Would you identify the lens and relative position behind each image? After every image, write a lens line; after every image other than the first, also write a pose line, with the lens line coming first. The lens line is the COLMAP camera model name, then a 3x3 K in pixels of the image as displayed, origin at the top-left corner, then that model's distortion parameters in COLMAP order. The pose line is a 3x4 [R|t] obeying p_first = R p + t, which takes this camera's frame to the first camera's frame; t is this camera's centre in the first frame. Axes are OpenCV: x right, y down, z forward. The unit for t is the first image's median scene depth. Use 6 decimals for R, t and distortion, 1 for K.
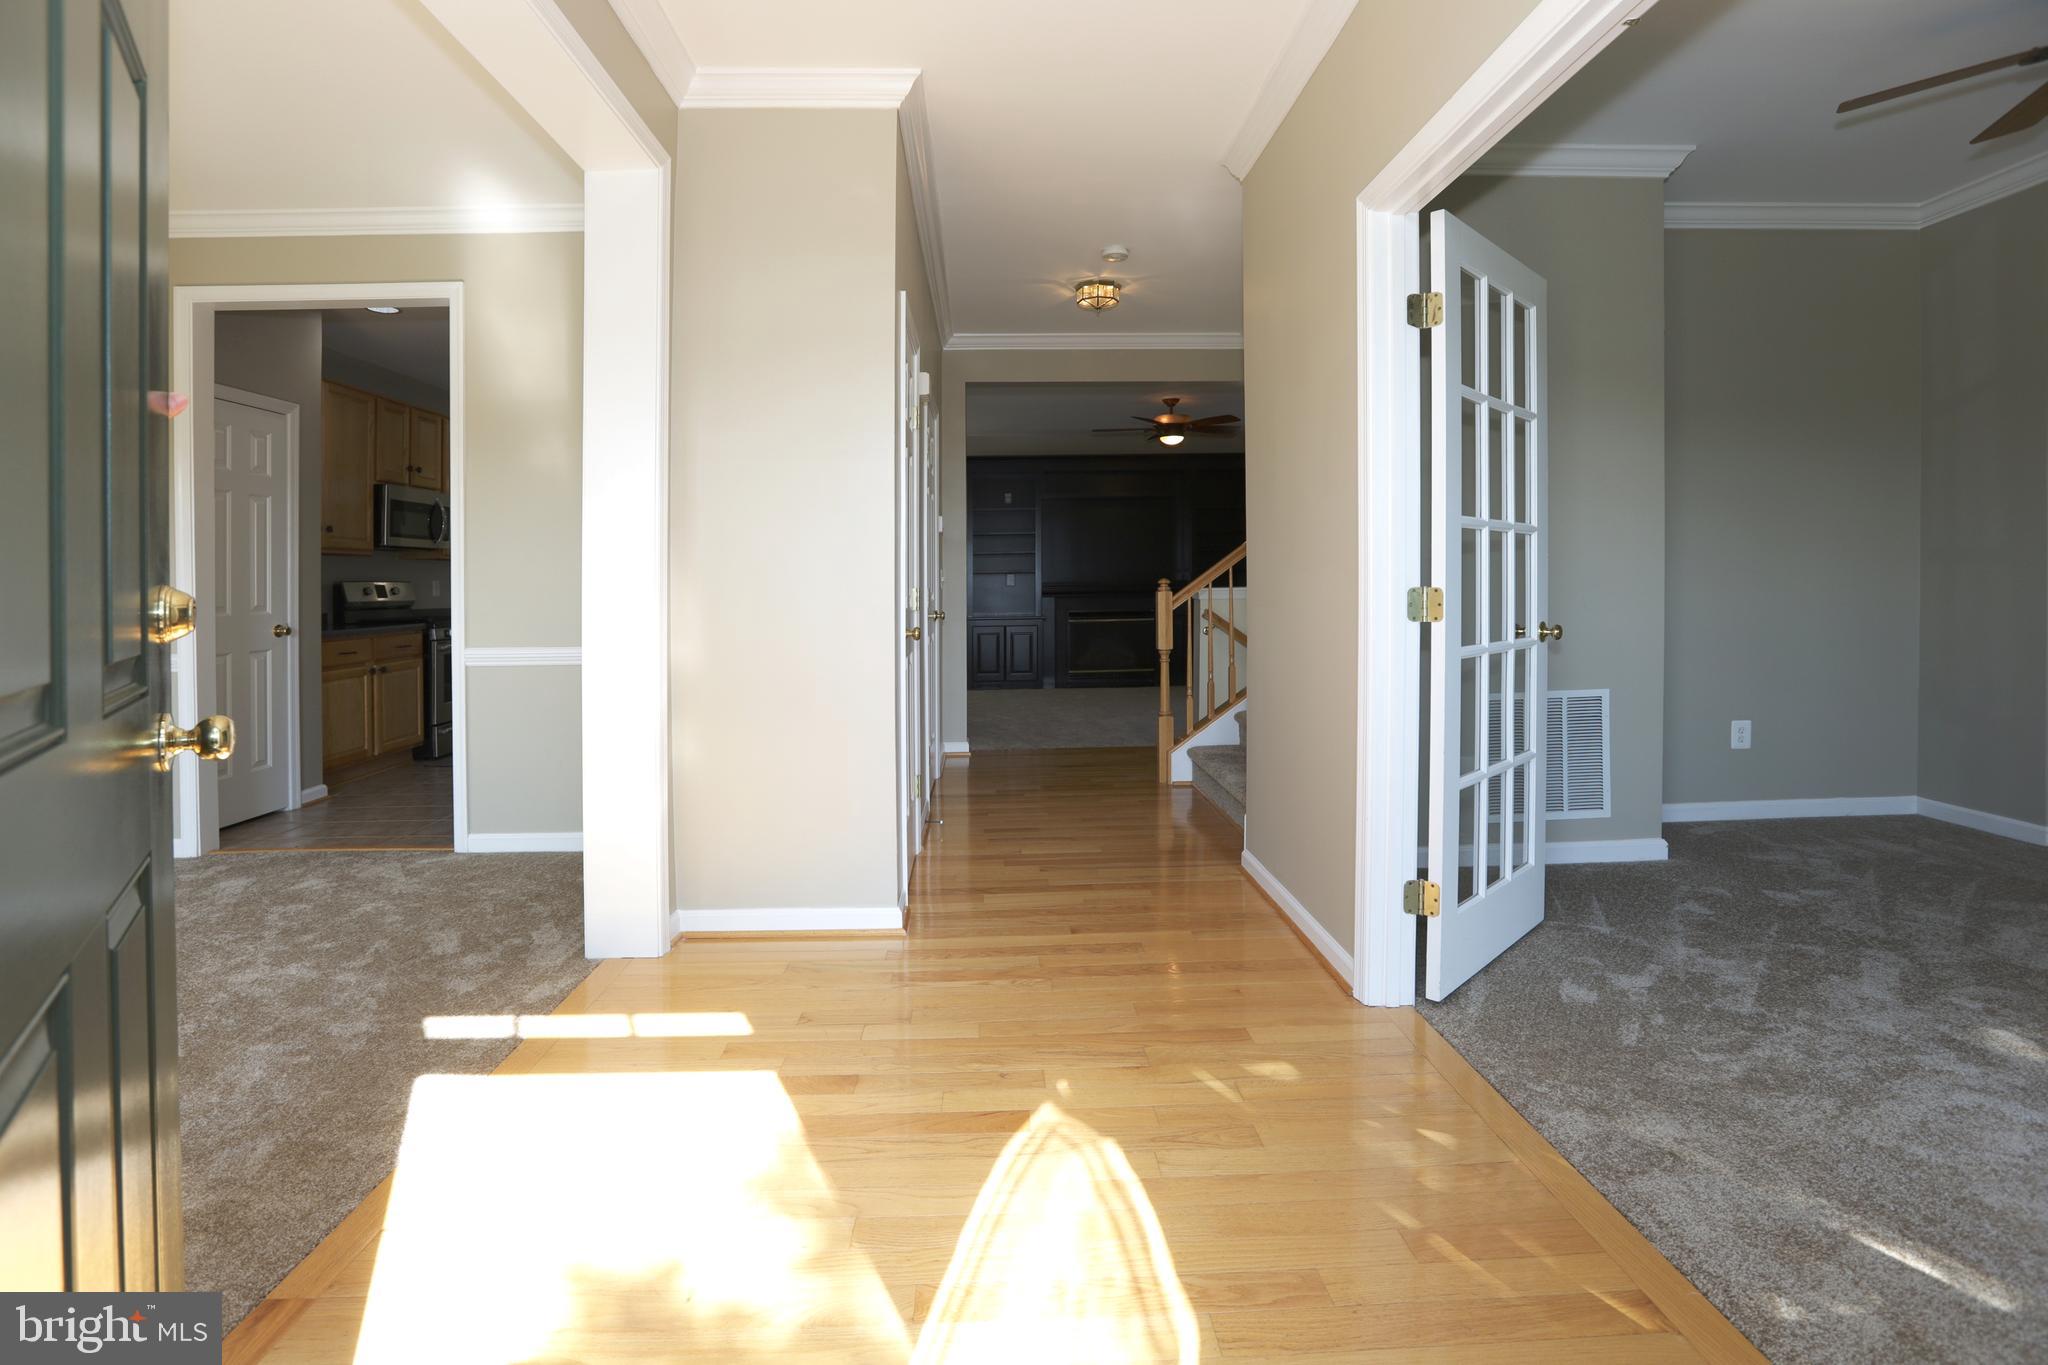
lens RADIAL K [[952.5, 0, 1021.2], [0, 952.5, 594.9], [0, 0, 1]] dist [-0.010587, 0.000640]
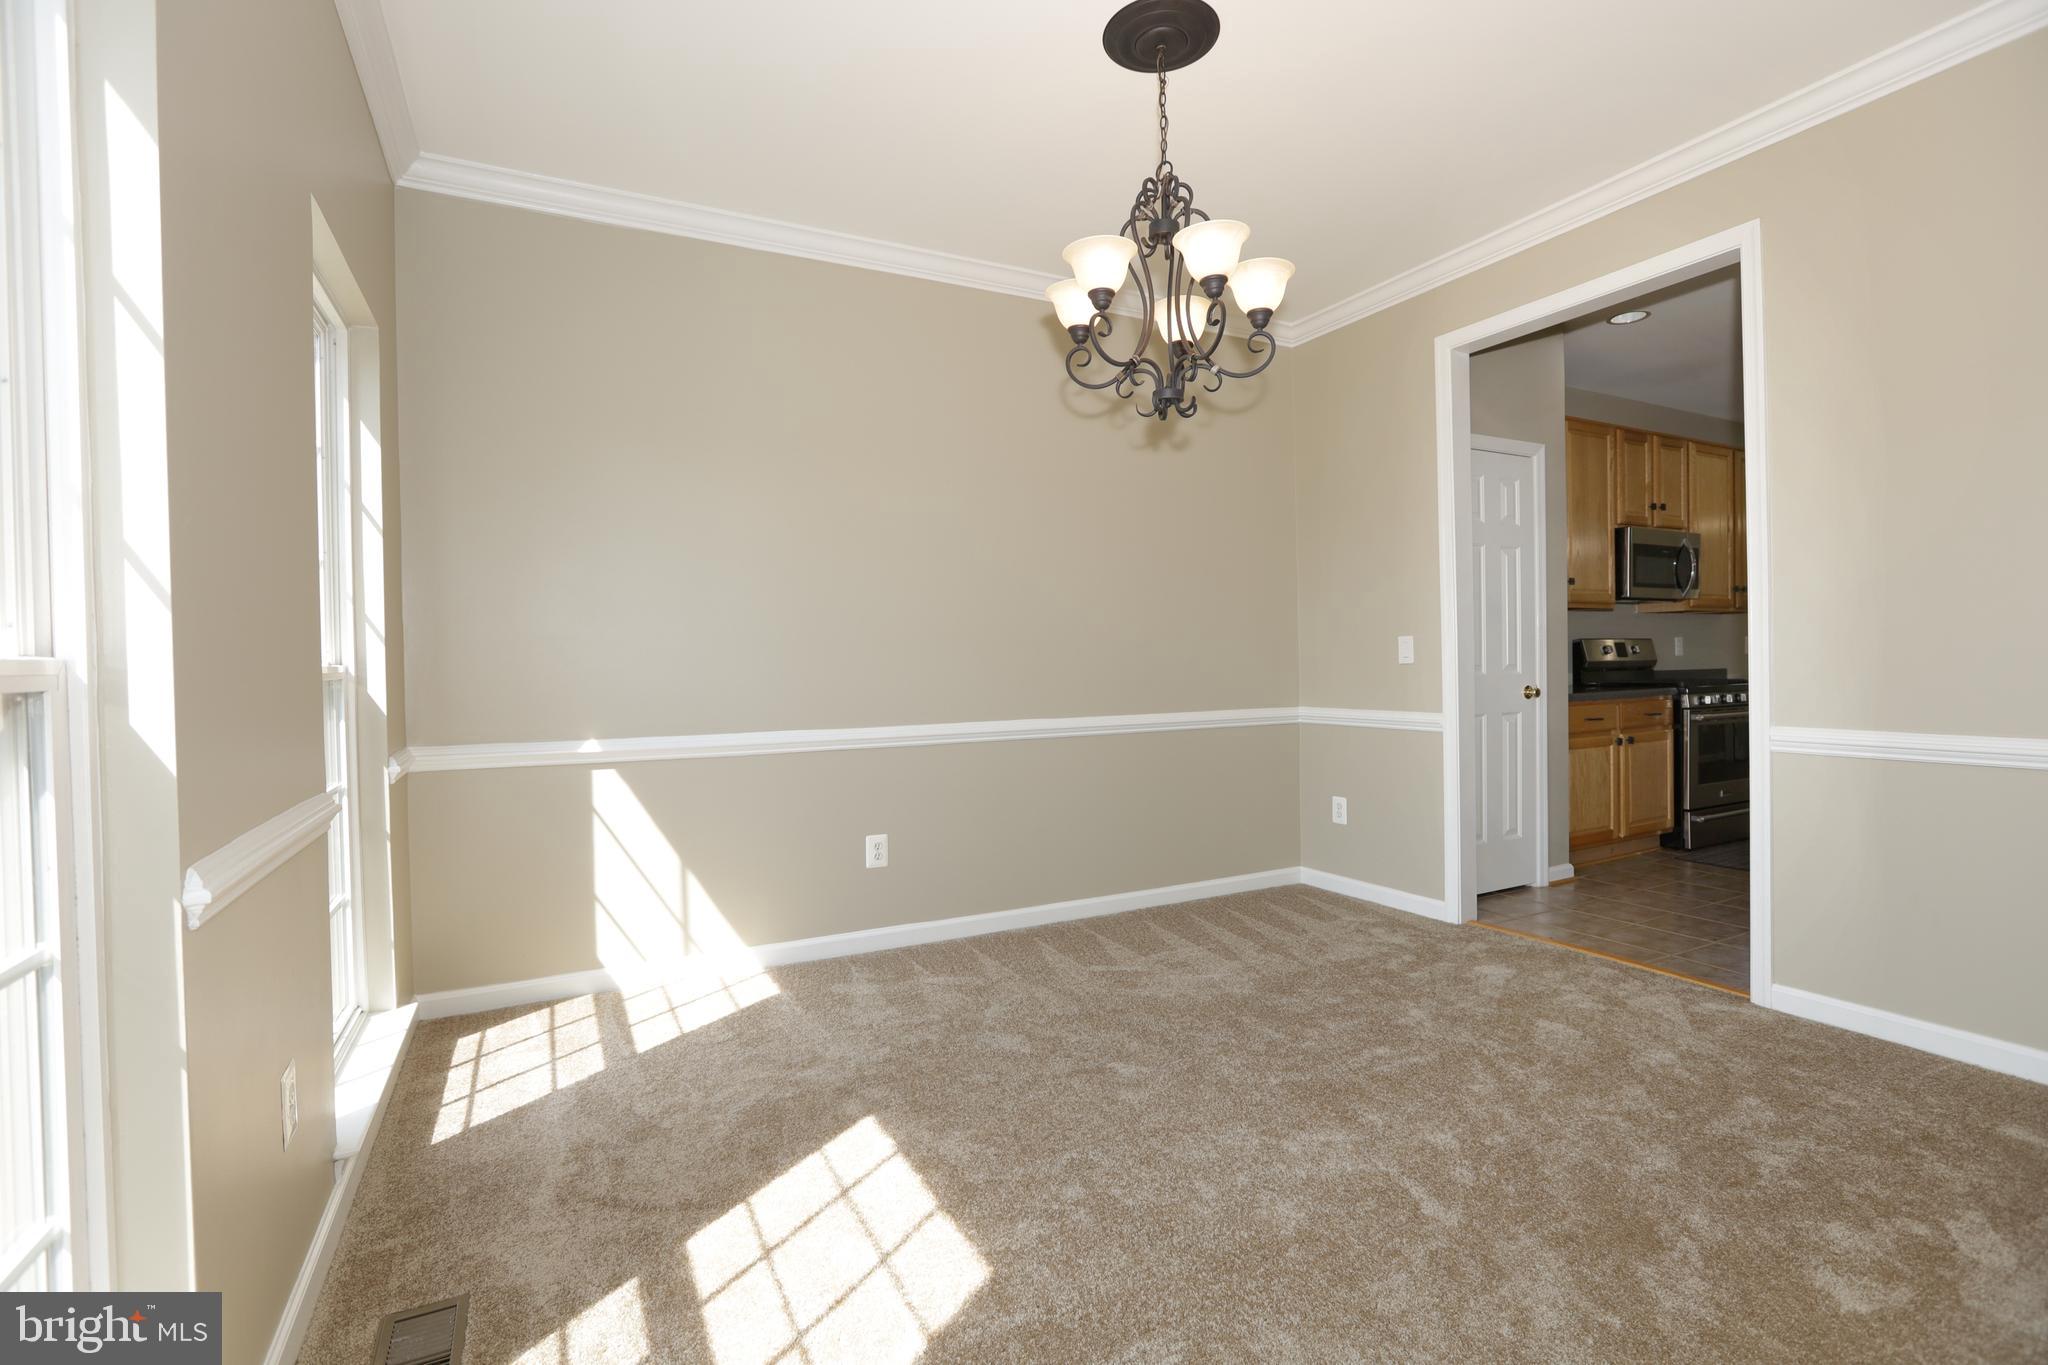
lens RADIAL K [[941.1, 0, 1026.3], [0, 941.1, 642.2], [0, 0, 1]] dist [-0.032995, 0.001542]
pose [[0.429248, -0.014070, -0.903077, -0.171101], [0.000023, 0.999879, -0.015567, 0.003490], [0.903186, 0.006661, 0.429197, 0.165403]]
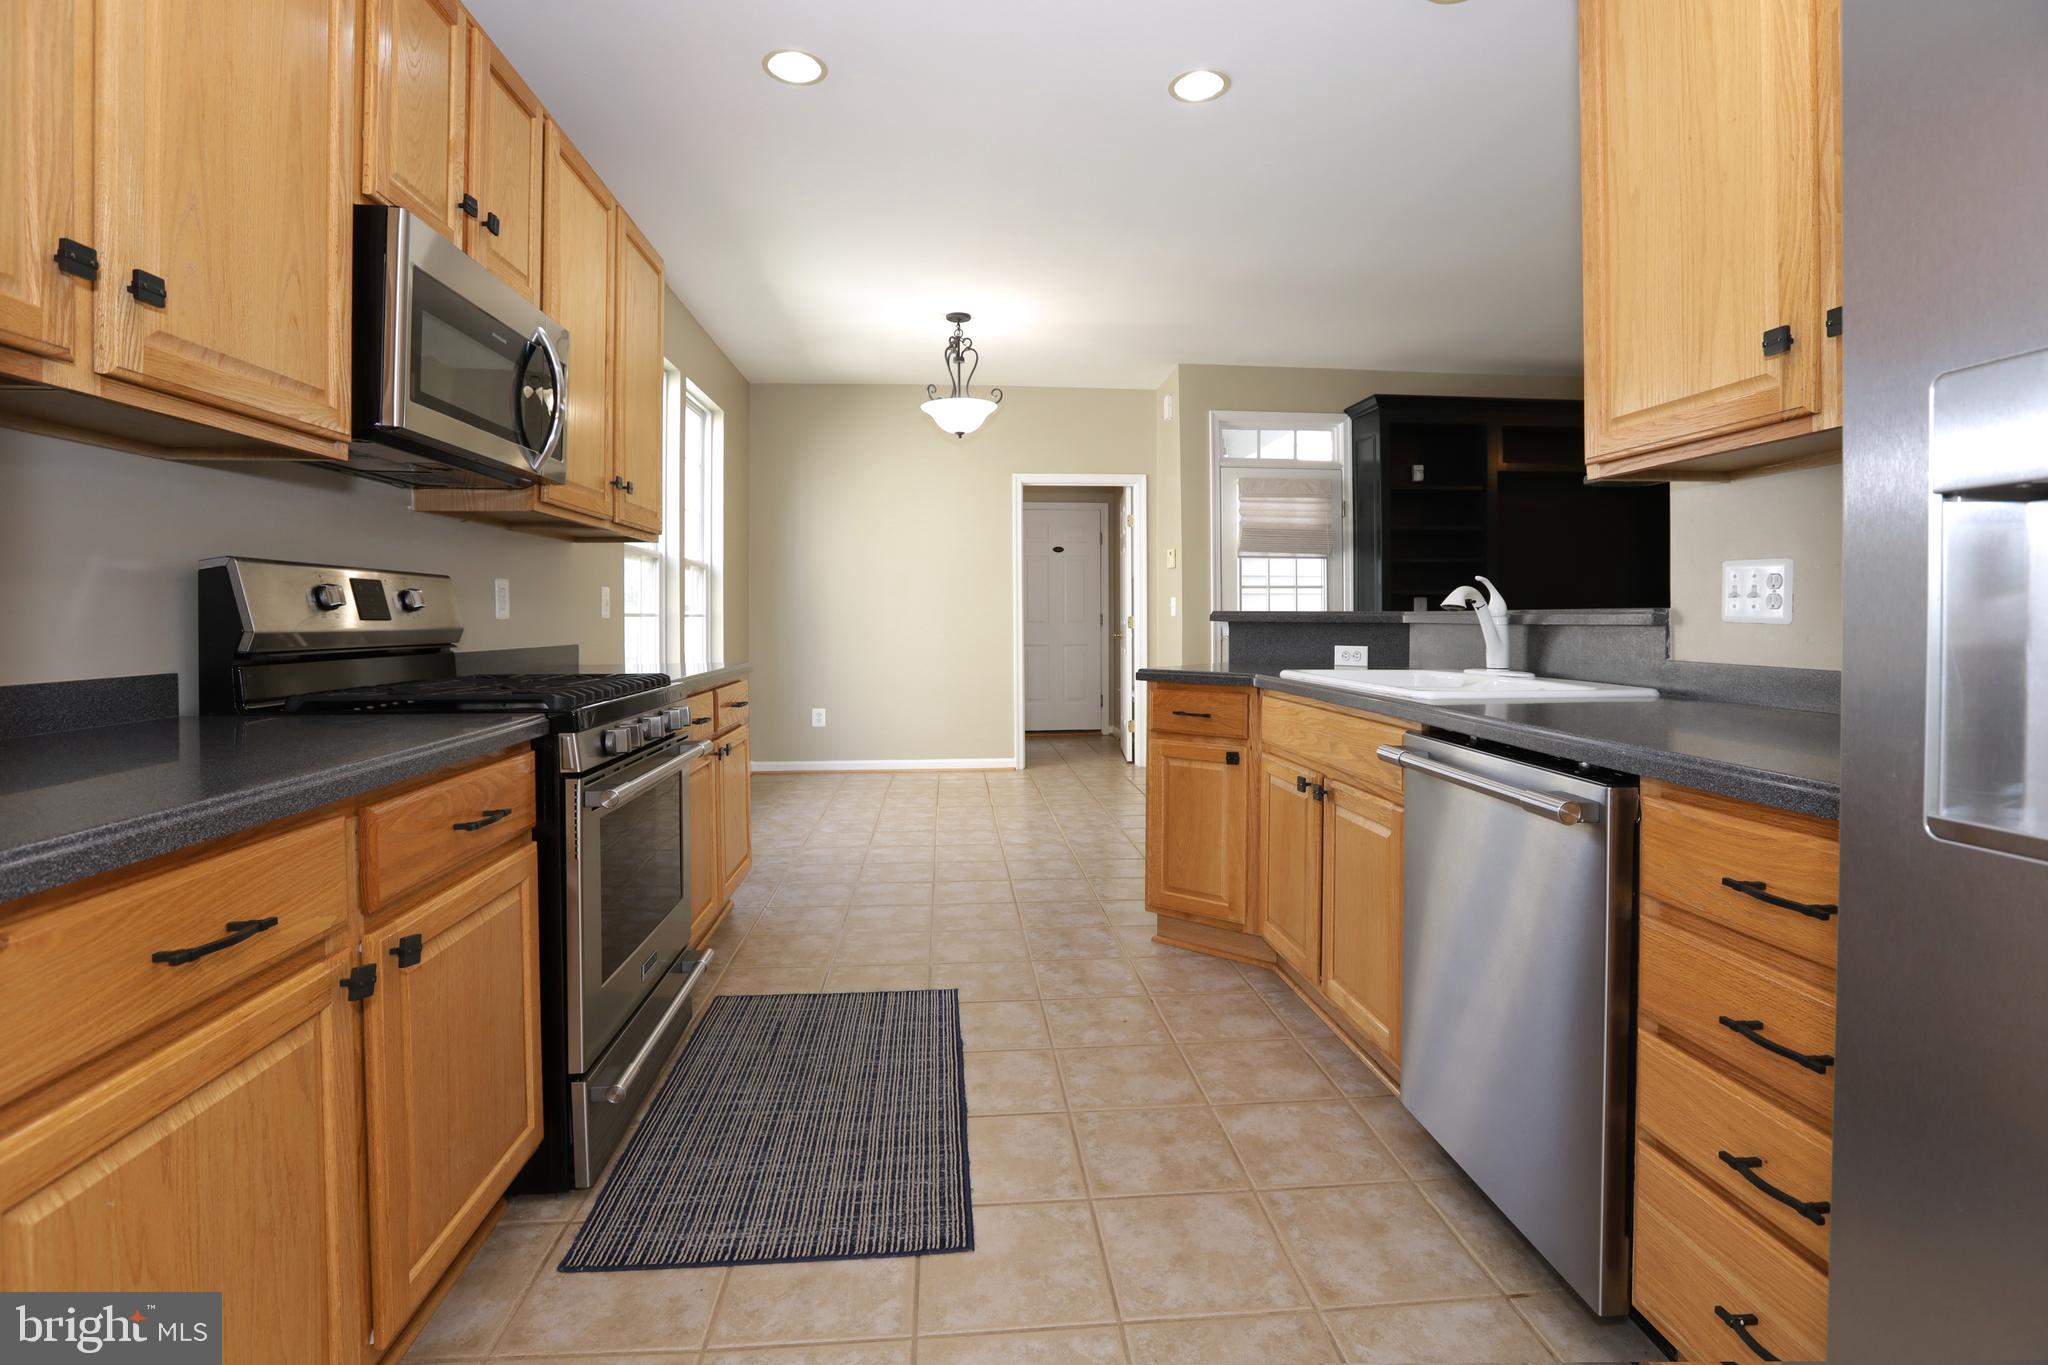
lens RADIAL K [[941.1, 0, 1026.3], [0, 941.1, 642.2], [0, 0, 1]] dist [-0.032995, 0.001542]
pose [[0.998557, -0.000111, 0.053696, -0.626984], [-0.000005, 0.999998, 0.002152, 0.013047], [-0.053696, -0.002149, 0.998555, 0.901739]]
